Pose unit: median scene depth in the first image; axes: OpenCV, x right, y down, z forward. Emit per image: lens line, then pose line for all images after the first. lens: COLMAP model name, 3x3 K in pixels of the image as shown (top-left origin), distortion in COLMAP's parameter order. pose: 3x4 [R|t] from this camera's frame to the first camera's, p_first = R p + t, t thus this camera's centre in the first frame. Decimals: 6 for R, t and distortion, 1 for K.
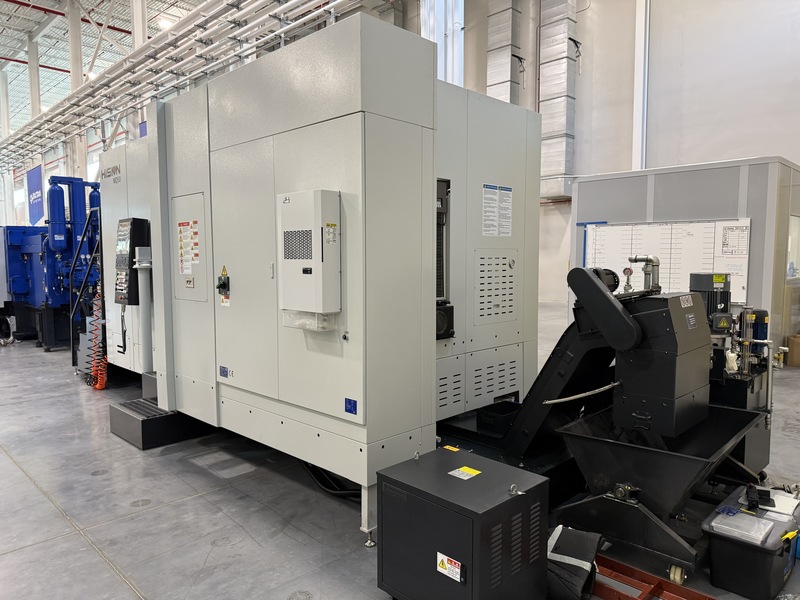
lens RADIAL K [[568.6, 0, 400.0], [0, 568.6, 300.0], [0, 0, 1]] dist [0.051989, -0.065026]
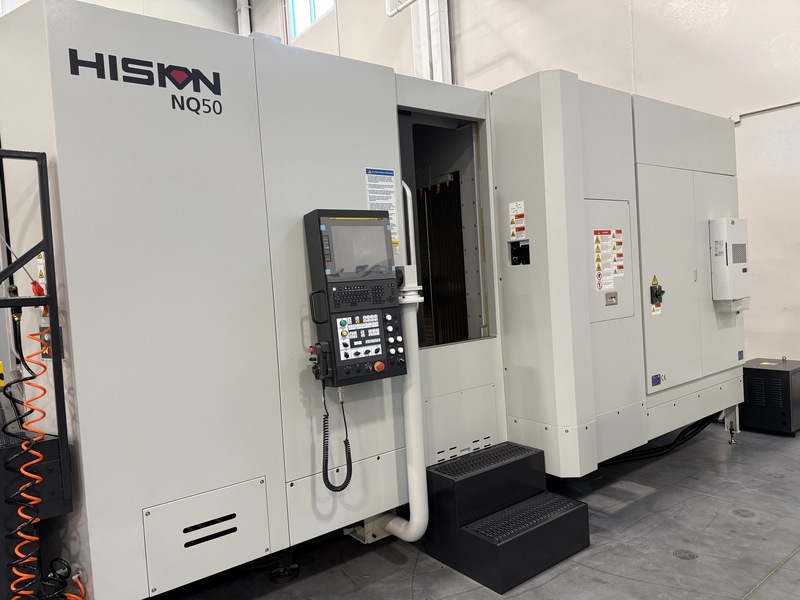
lens RADIAL K [[568.6, 0, 400.0], [0, 568.6, 300.0], [0, 0, 1]] dist [0.051989, -0.065026]
pose [[0.138444, -0.040215, 0.989553, -1.311022], [0.135606, 0.990534, 0.021283, -0.094108], [-0.981042, 0.131243, 0.142587, 1.223965]]
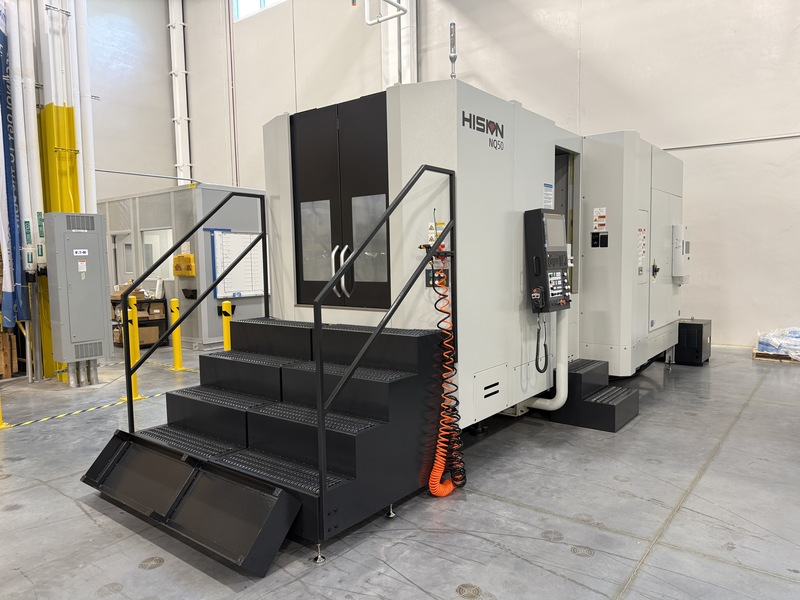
lens RADIAL K [[569.7, 0, 390.3], [0, 569.7, 303.9], [0, 0, 1]] dist [0.090153, -0.180445]
pose [[-0.115800, -0.075841, 0.990373, -1.763831], [0.090932, 0.992084, 0.086605, -0.134258], [-0.989102, 0.100085, -0.107986, 1.825182]]
